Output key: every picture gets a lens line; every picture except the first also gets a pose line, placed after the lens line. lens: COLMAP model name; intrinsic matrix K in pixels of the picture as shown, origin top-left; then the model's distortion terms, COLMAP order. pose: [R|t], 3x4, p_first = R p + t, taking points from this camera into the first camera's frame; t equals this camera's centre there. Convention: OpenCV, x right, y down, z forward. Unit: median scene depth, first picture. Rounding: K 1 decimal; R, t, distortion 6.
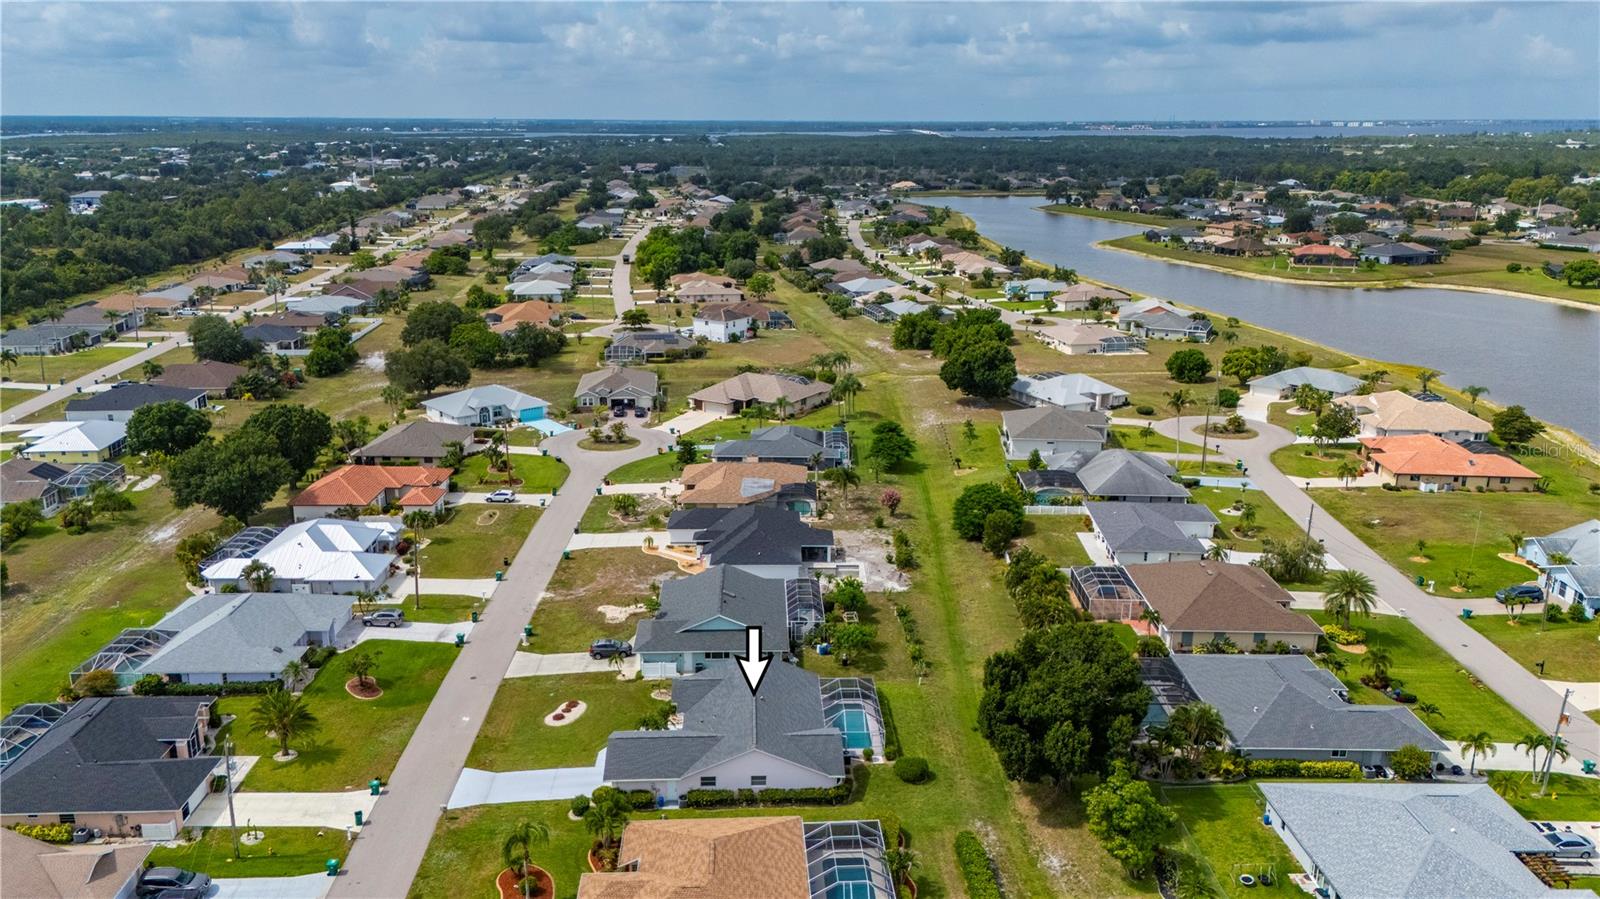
lens RADIAL K [[1179.6, 0, 800.0], [0, 1179.6, 449.5], [0, 0, 1]] dist [0.074679, -0.084328]
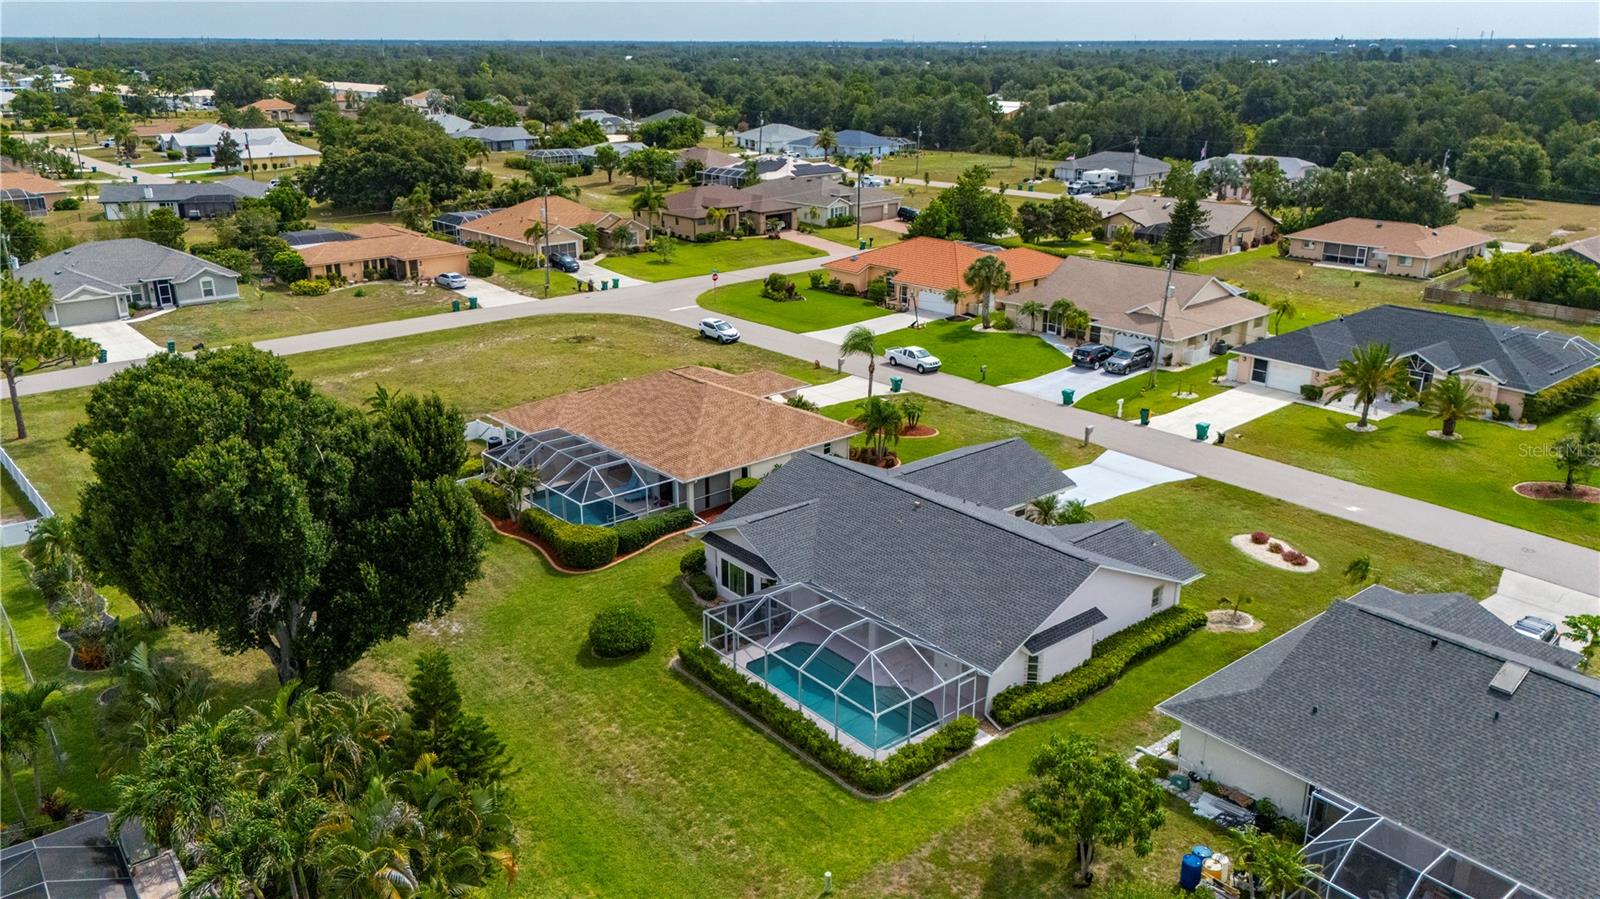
lens RADIAL K [[1167.4, 0, 800.0], [0, 1167.4, 449.5], [0, 0, 1]] dist [0.063442, -0.058997]
pose [[-0.795346, 0.196705, -0.573352, 0.179365], [-0.164862, 0.840027, 0.516889, -0.039163], [0.583306, 0.505629, -0.635683, 0.777936]]
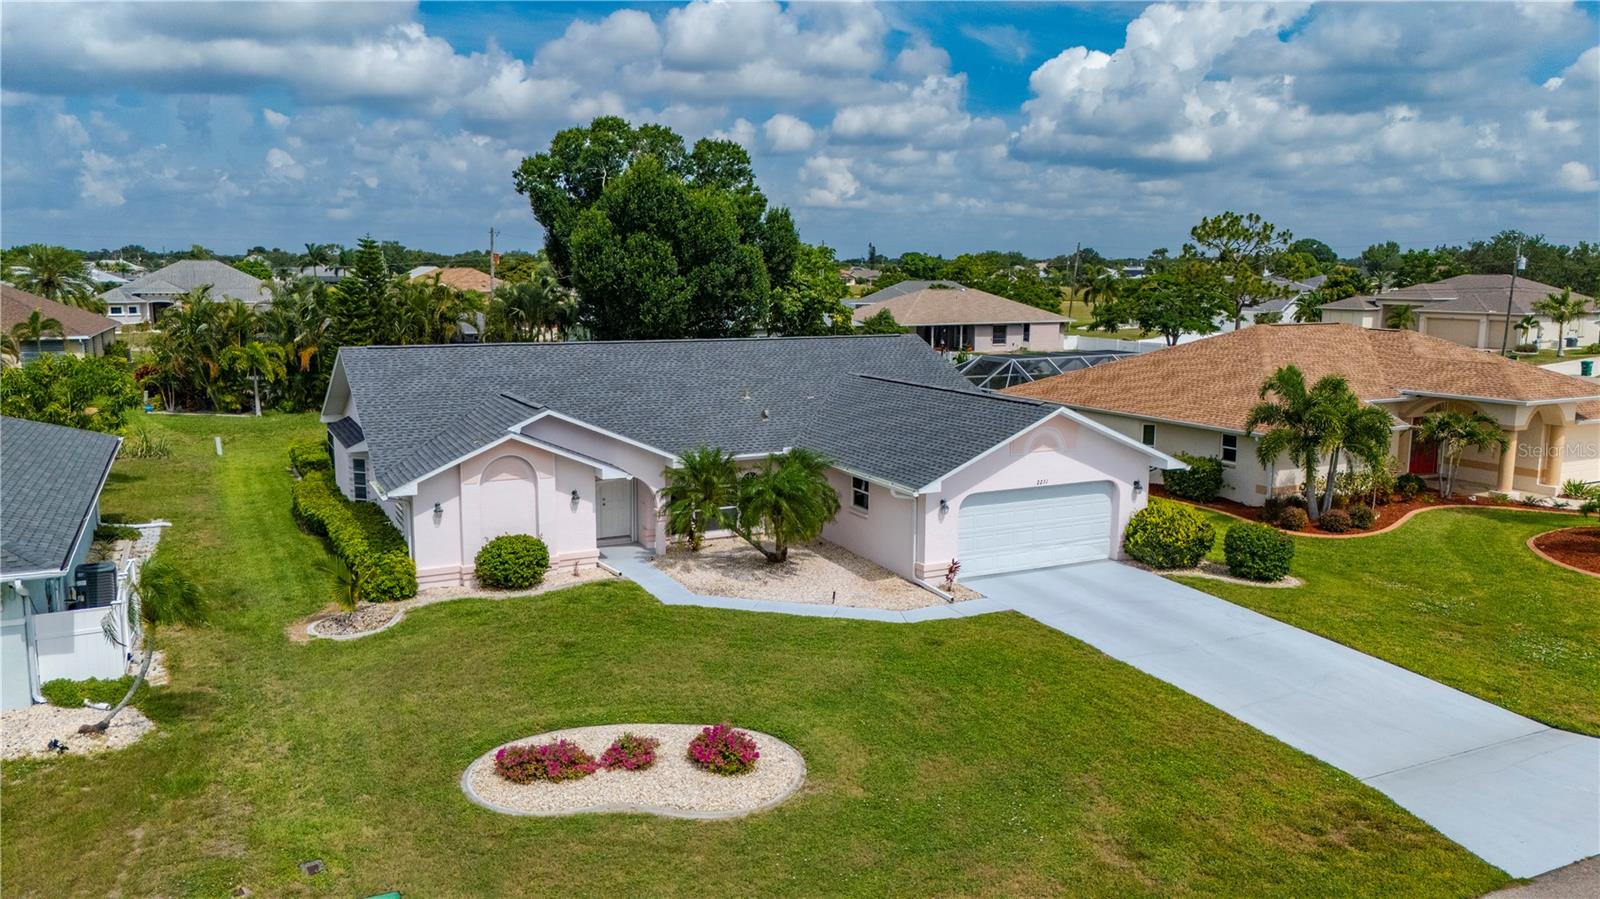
lens RADIAL K [[1175.5, 0, 800.0], [0, 1175.5, 449.5], [0, 0, 1]] dist [0.054350, -0.032060]
pose [[-0.418889, -0.147298, 0.896011, -0.222075], [0.237383, 0.934676, 0.264632, 0.095258], [-0.876460, 0.323549, -0.356559, 0.667723]]
